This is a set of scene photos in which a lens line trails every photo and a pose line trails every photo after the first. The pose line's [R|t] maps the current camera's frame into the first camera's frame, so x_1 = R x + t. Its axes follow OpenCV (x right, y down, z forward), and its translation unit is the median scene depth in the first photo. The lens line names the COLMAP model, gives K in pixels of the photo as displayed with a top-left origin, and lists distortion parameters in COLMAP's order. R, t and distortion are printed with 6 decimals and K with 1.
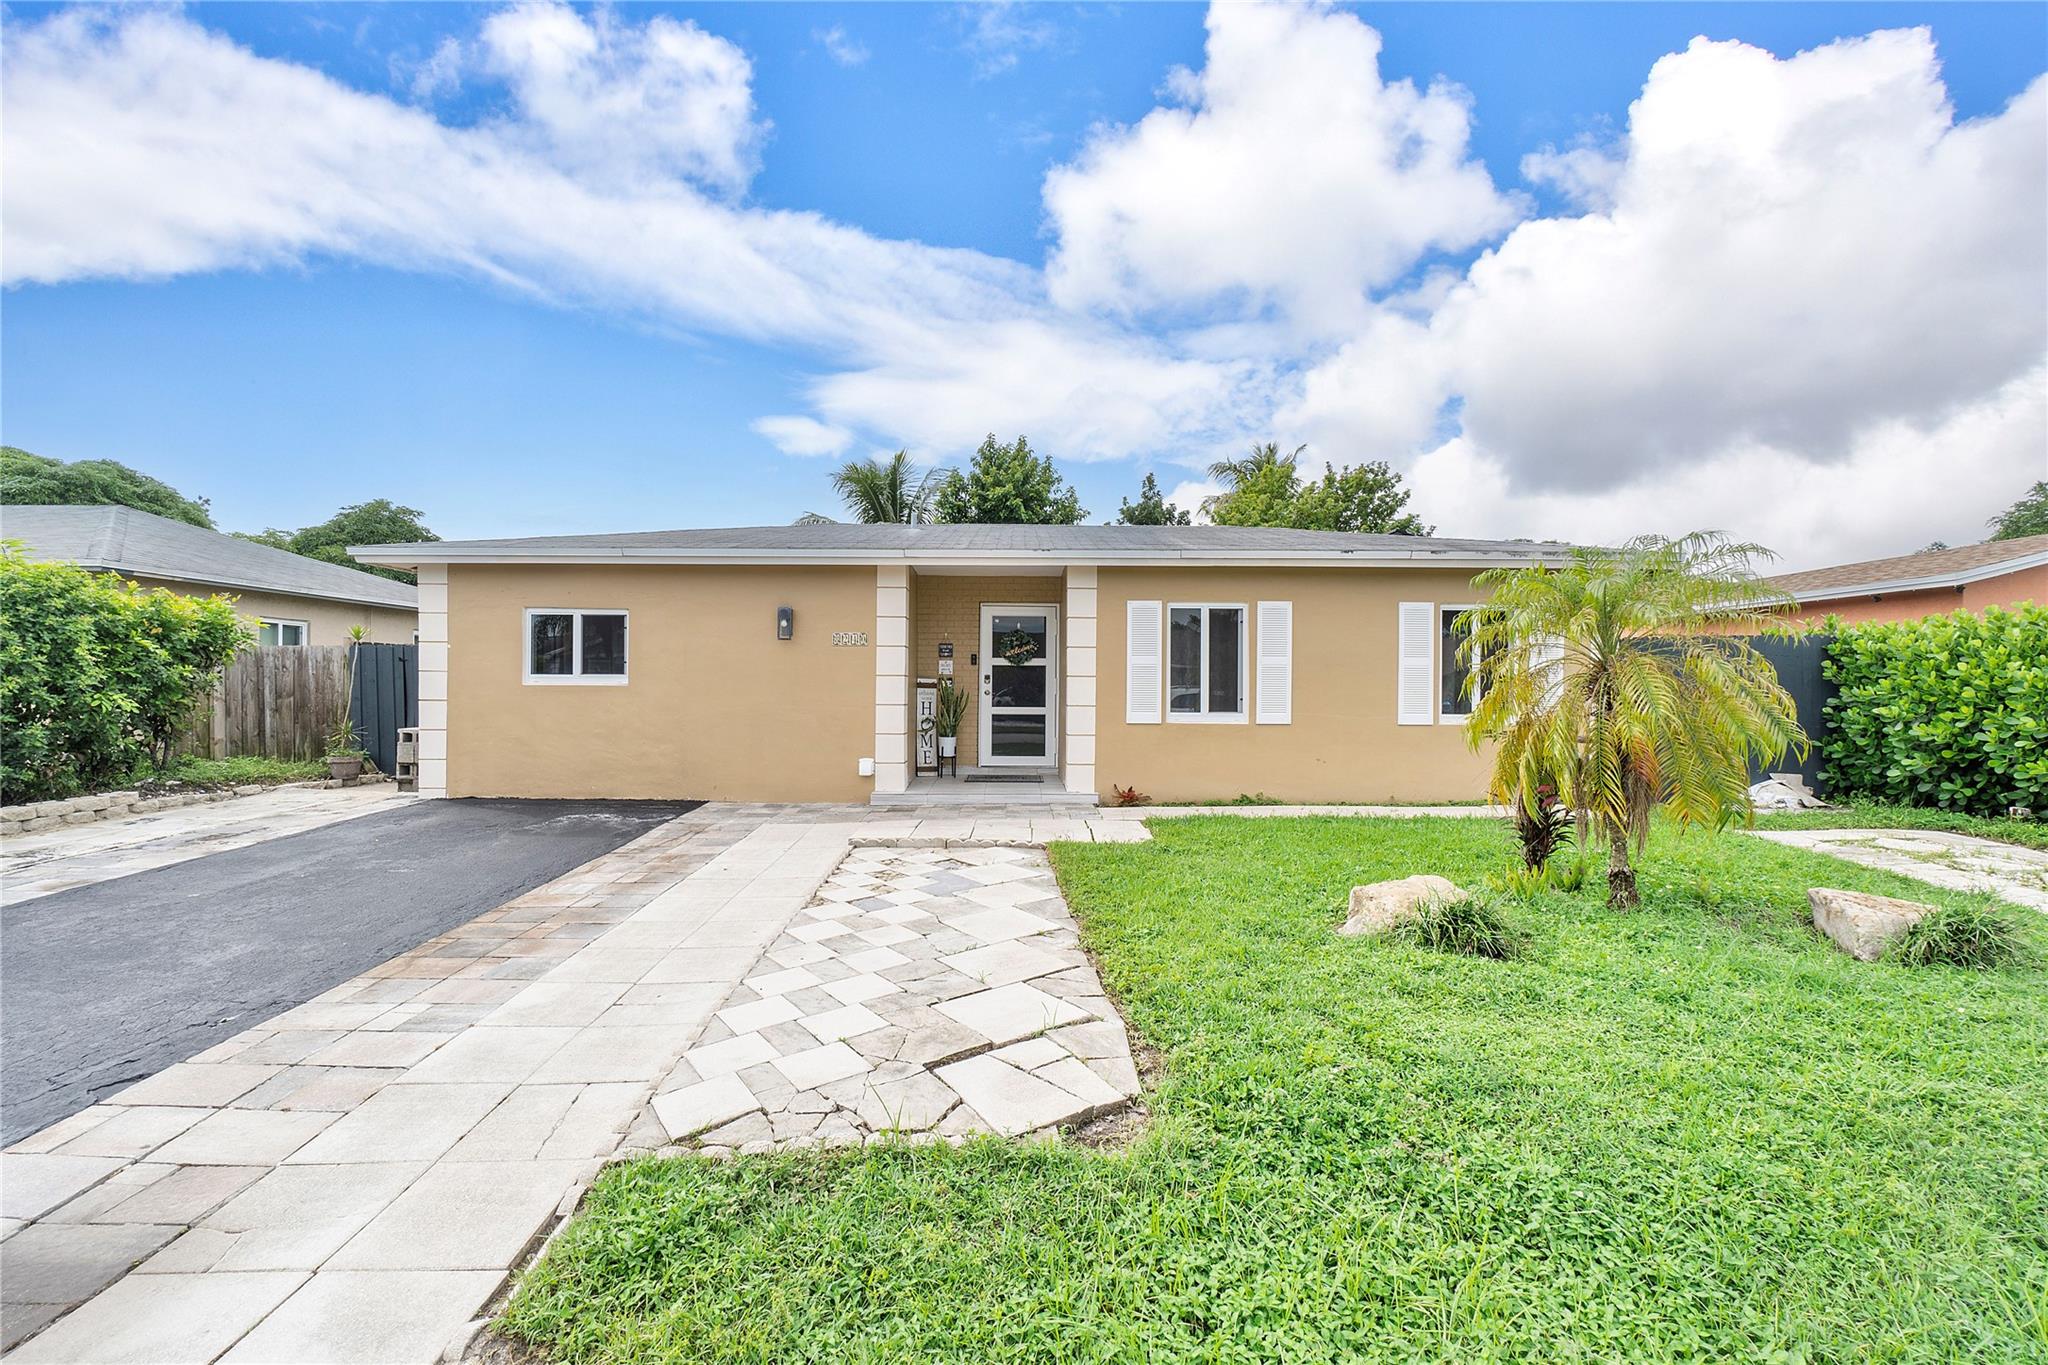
lens RADIAL K [[886.0, 0, 1018.0], [0, 886.0, 684.3], [0, 0, 1]] dist [-0.004374, 0.001786]
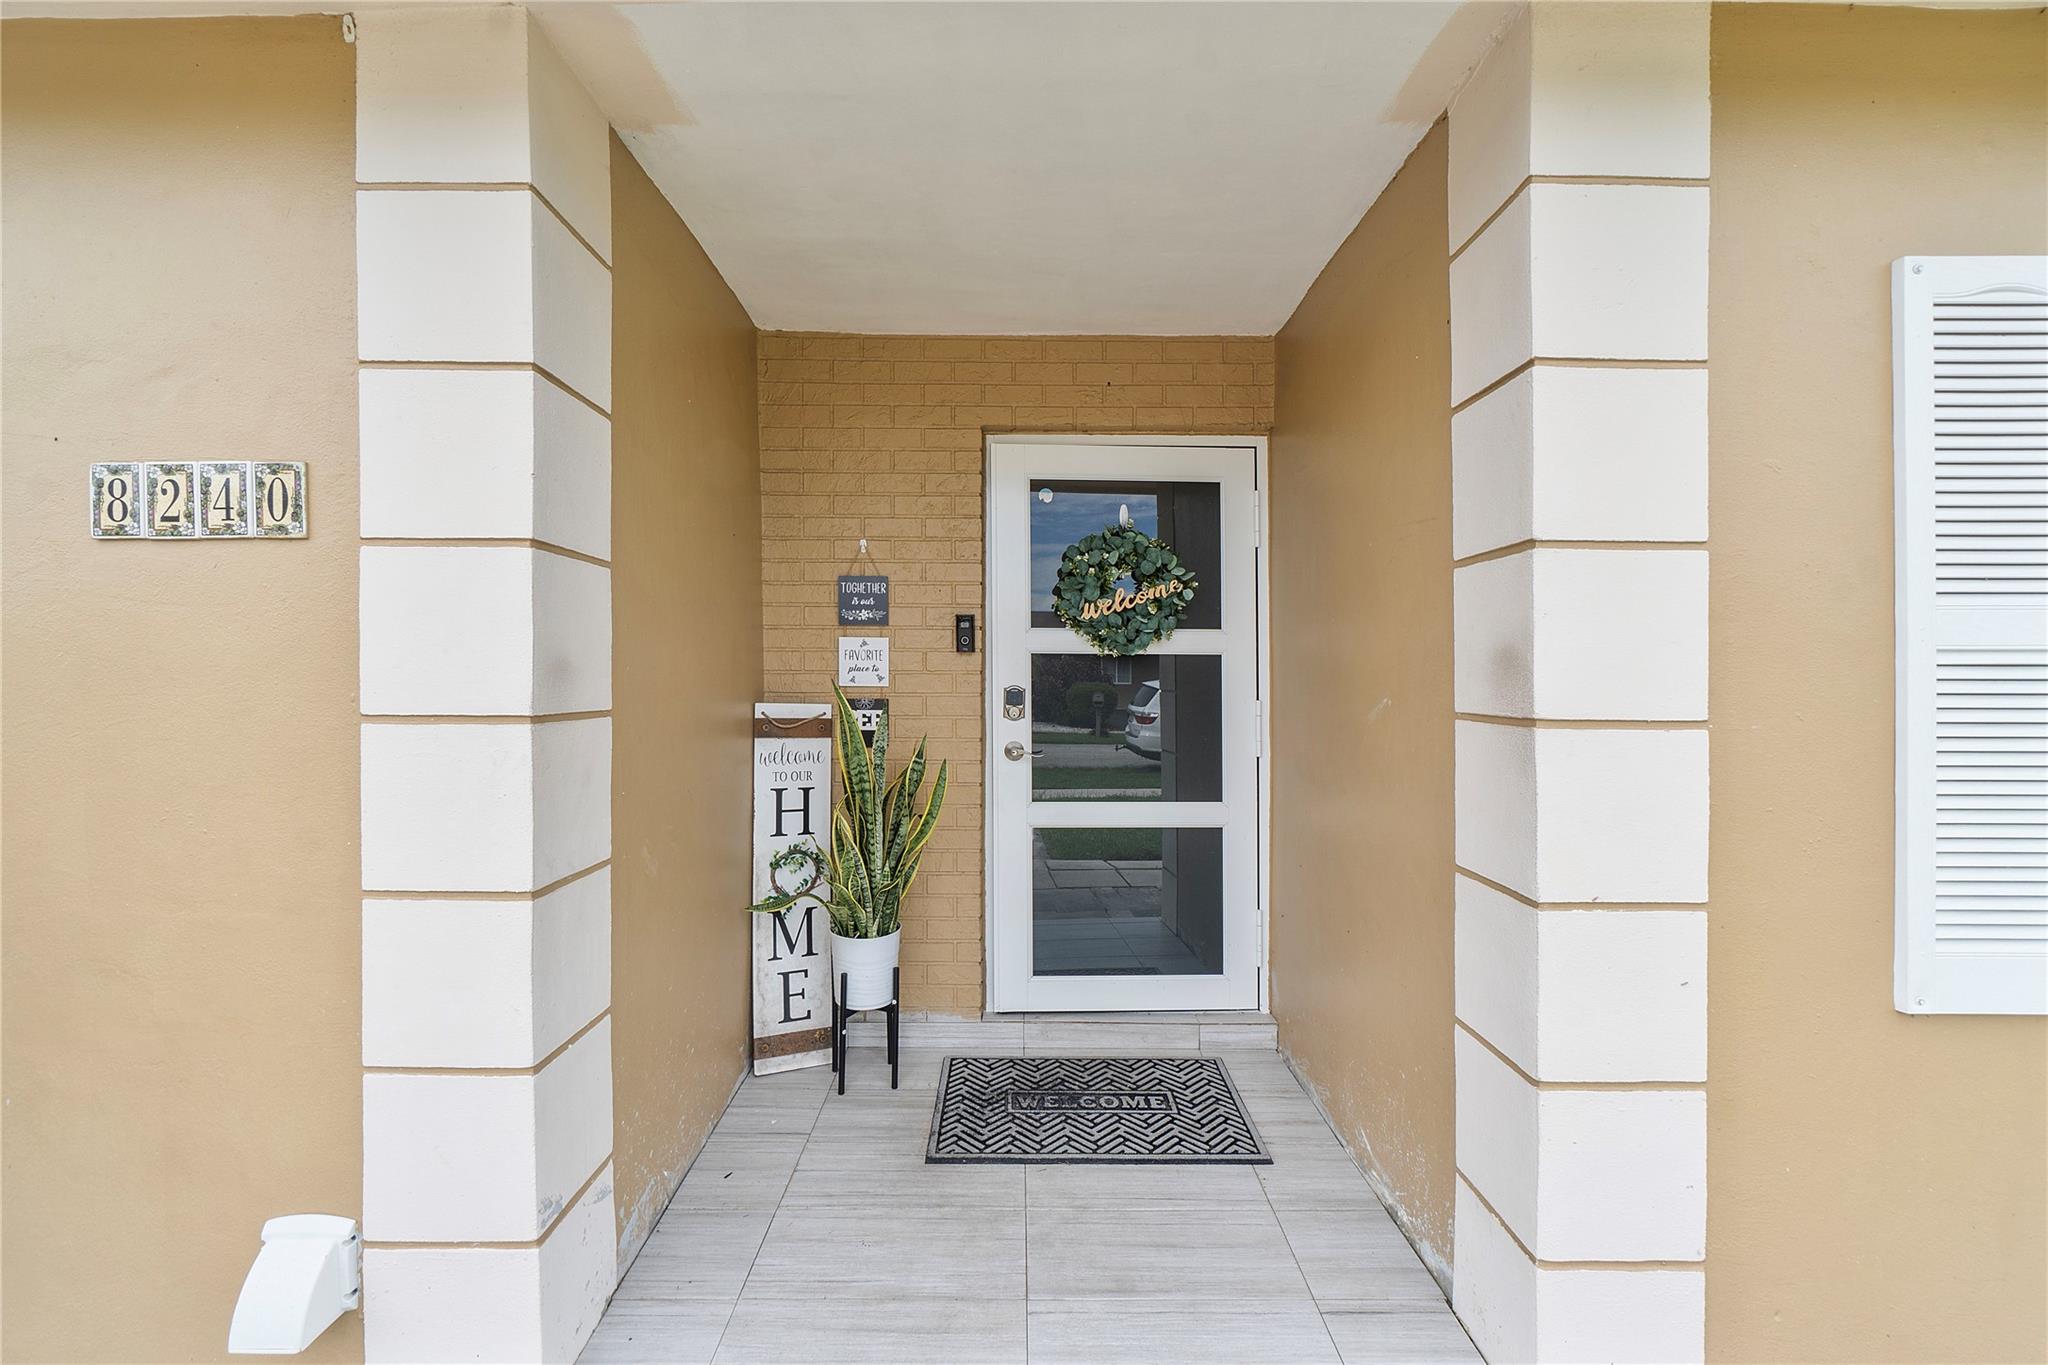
lens RADIAL K [[886.0, 0, 1024.2], [0, 886.0, 674.8], [0, 0, 1]] dist [-0.004374, 0.001786]
pose [[0.999933, -0.006584, -0.009516, -0.029208], [0.006618, 0.999972, 0.003616, -0.015949], [0.009492, -0.003679, 0.999948, 0.723663]]
